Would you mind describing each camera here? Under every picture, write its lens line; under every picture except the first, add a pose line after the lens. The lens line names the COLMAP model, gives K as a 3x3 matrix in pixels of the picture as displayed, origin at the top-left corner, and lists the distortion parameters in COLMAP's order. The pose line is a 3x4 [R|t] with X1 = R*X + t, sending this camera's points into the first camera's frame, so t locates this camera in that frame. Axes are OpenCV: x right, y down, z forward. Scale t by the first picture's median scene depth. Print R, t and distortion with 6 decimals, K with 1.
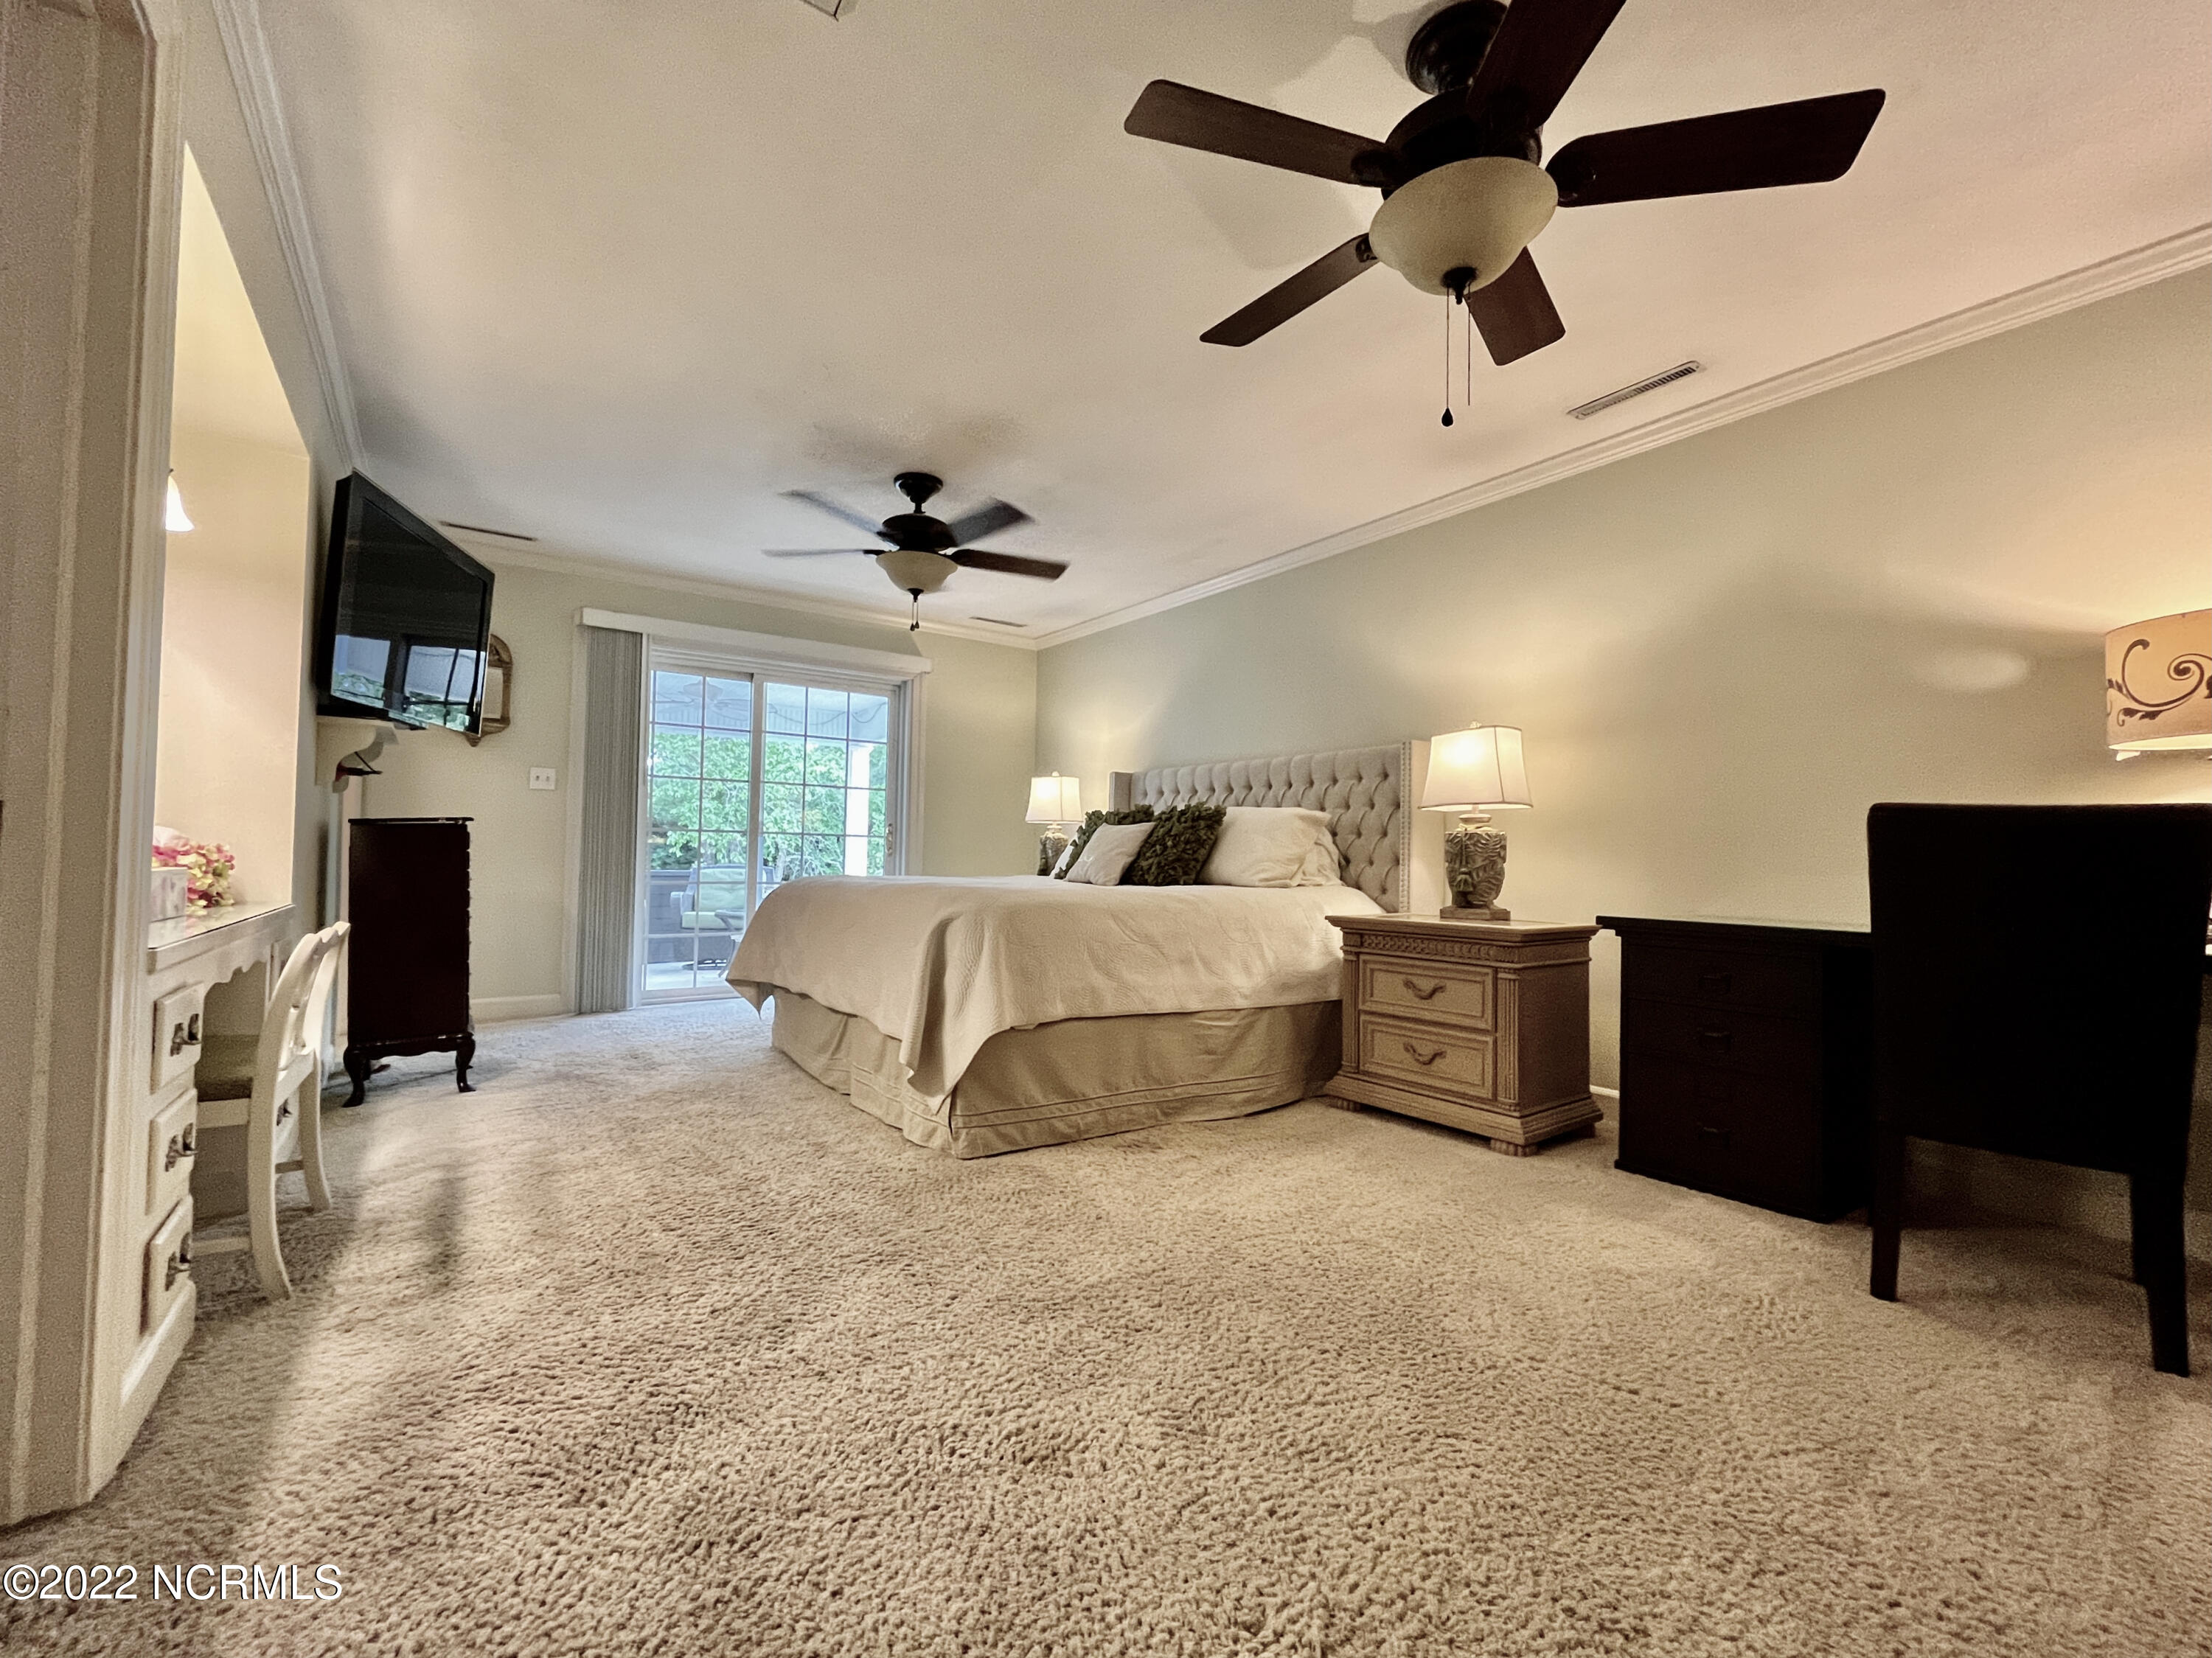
lens RADIAL K [[898.8, 0, 1142.1], [0, 898.8, 828.2], [0, 0, 1]] dist [-0.003694, 0.000108]
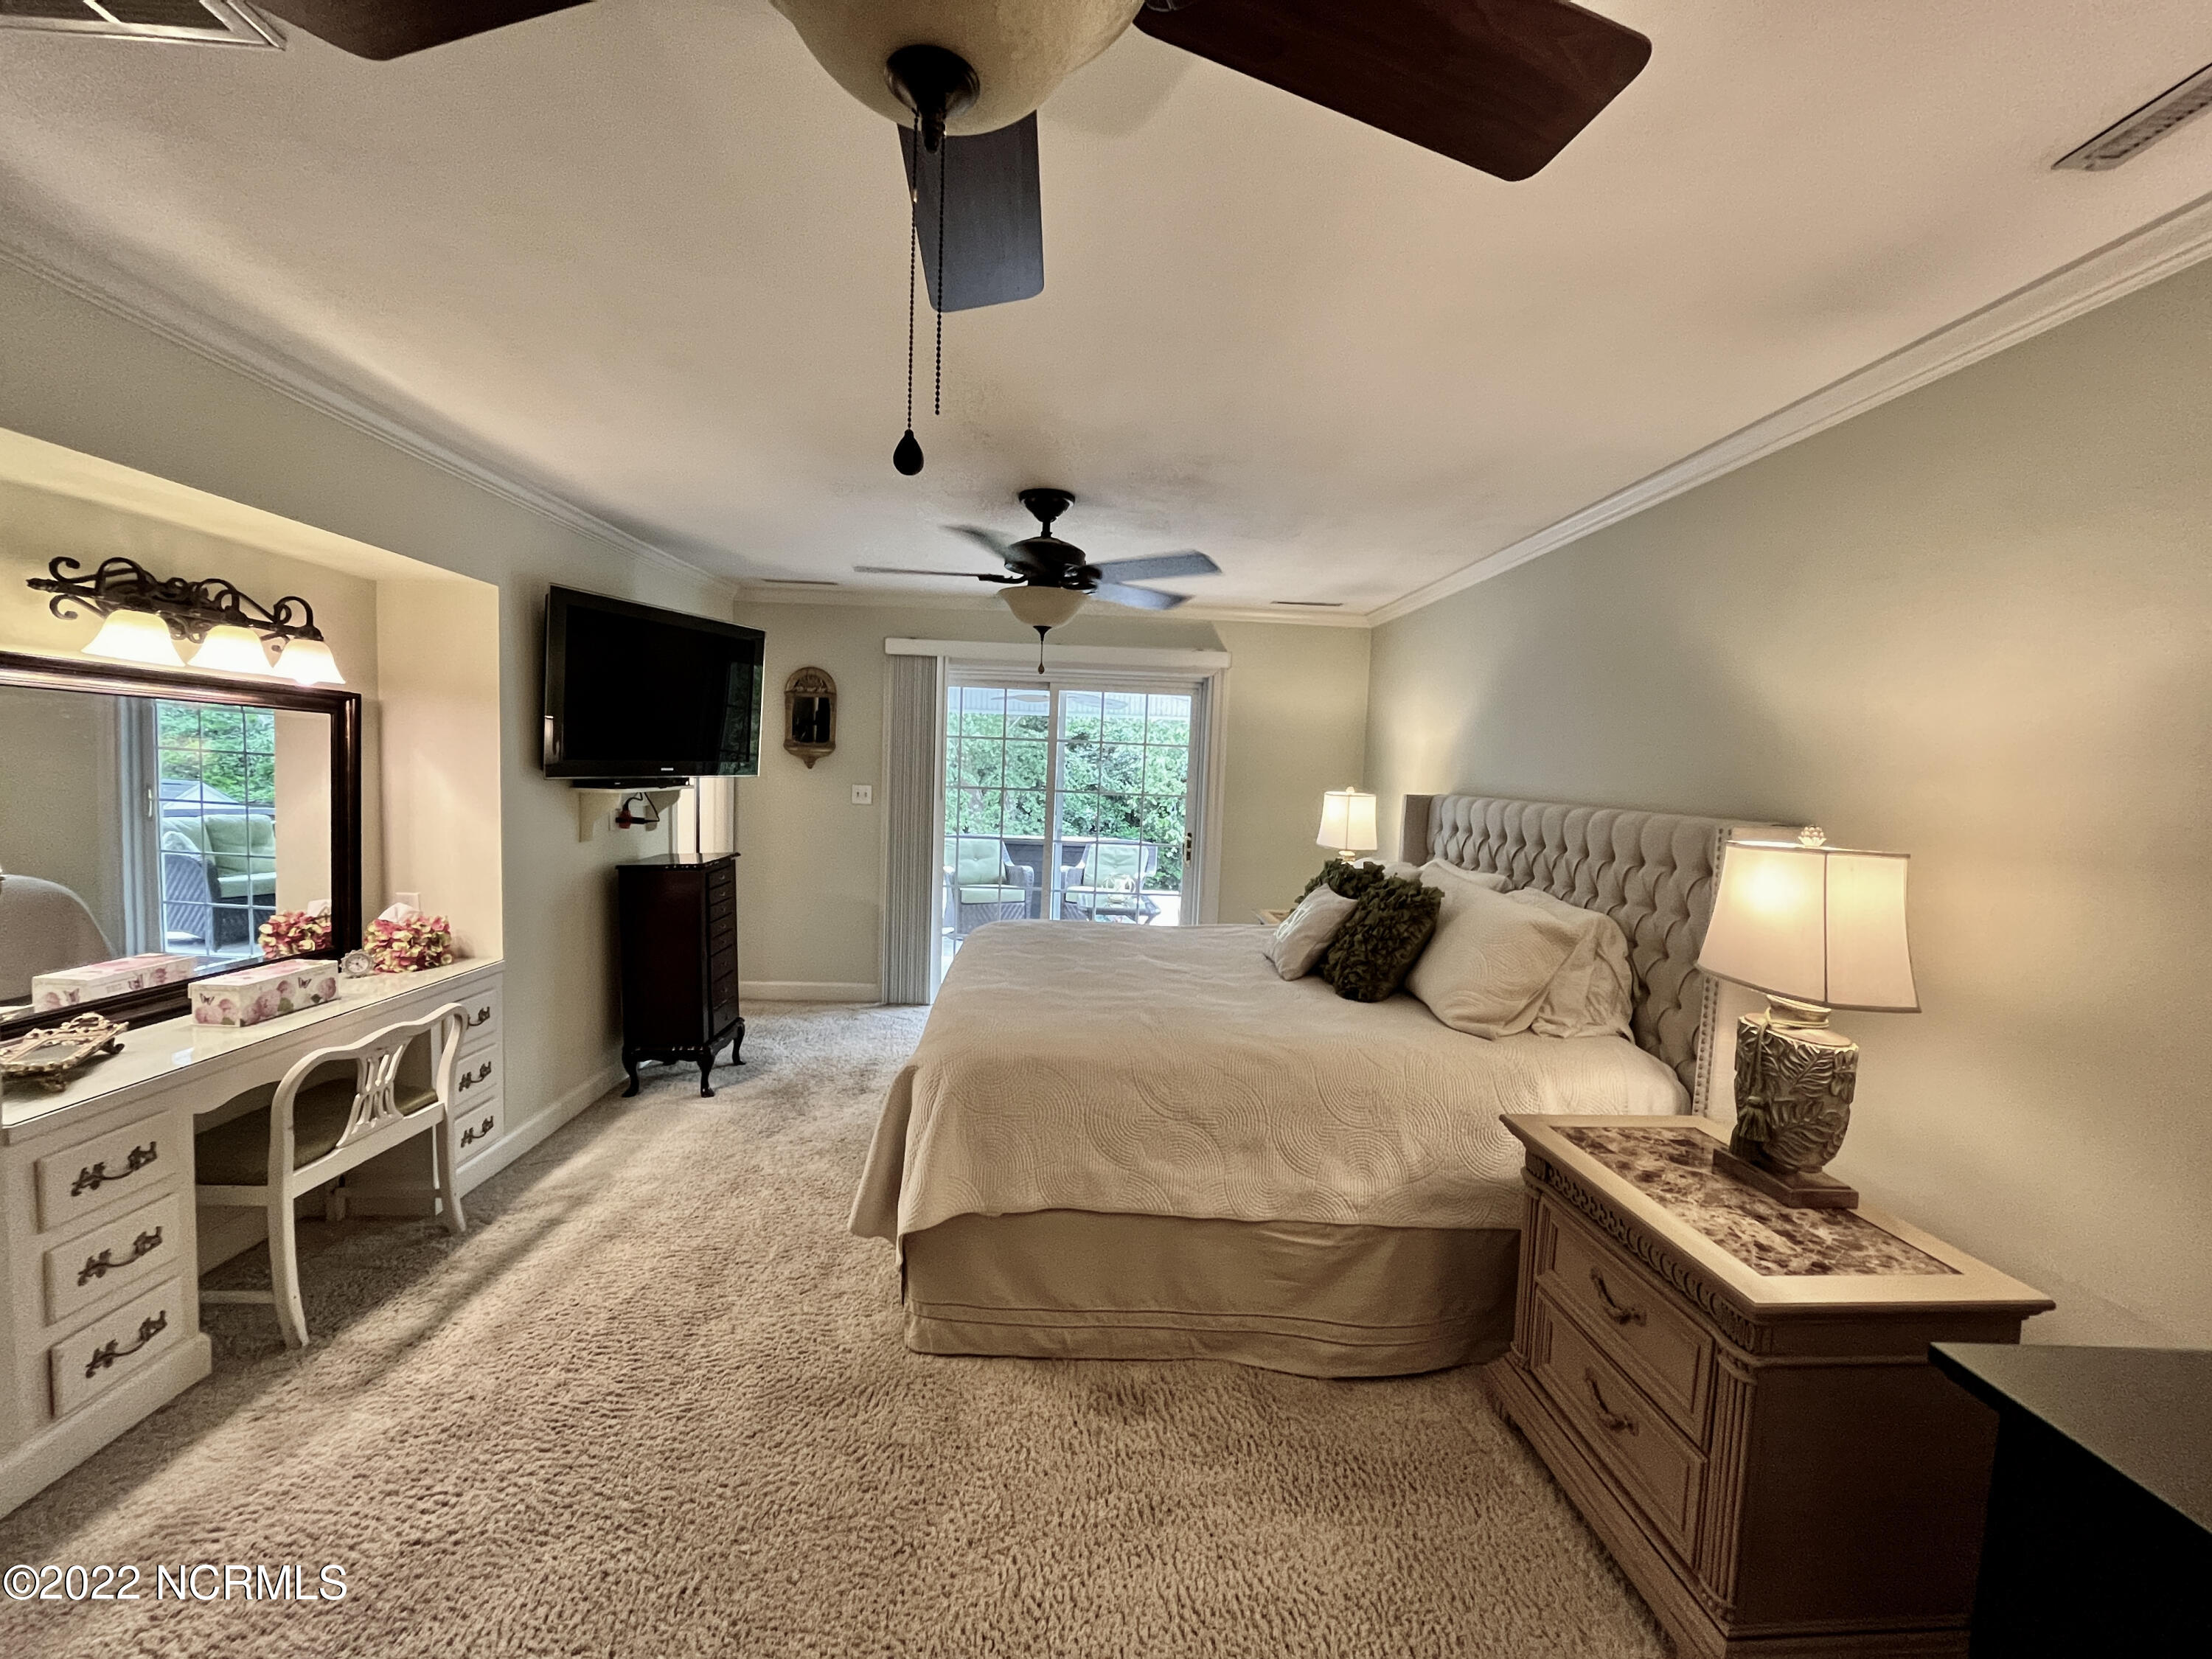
lens RADIAL K [[898.9, 0, 1108.4], [0, 898.9, 838.3], [0, 0, 1]] dist [-0.003694, 0.000108]
pose [[0.837974, 0.058187, -0.542600, 0.318019], [-0.013663, 0.996225, 0.085731, -0.155676], [0.545539, -0.064427, 0.835605, 0.338925]]
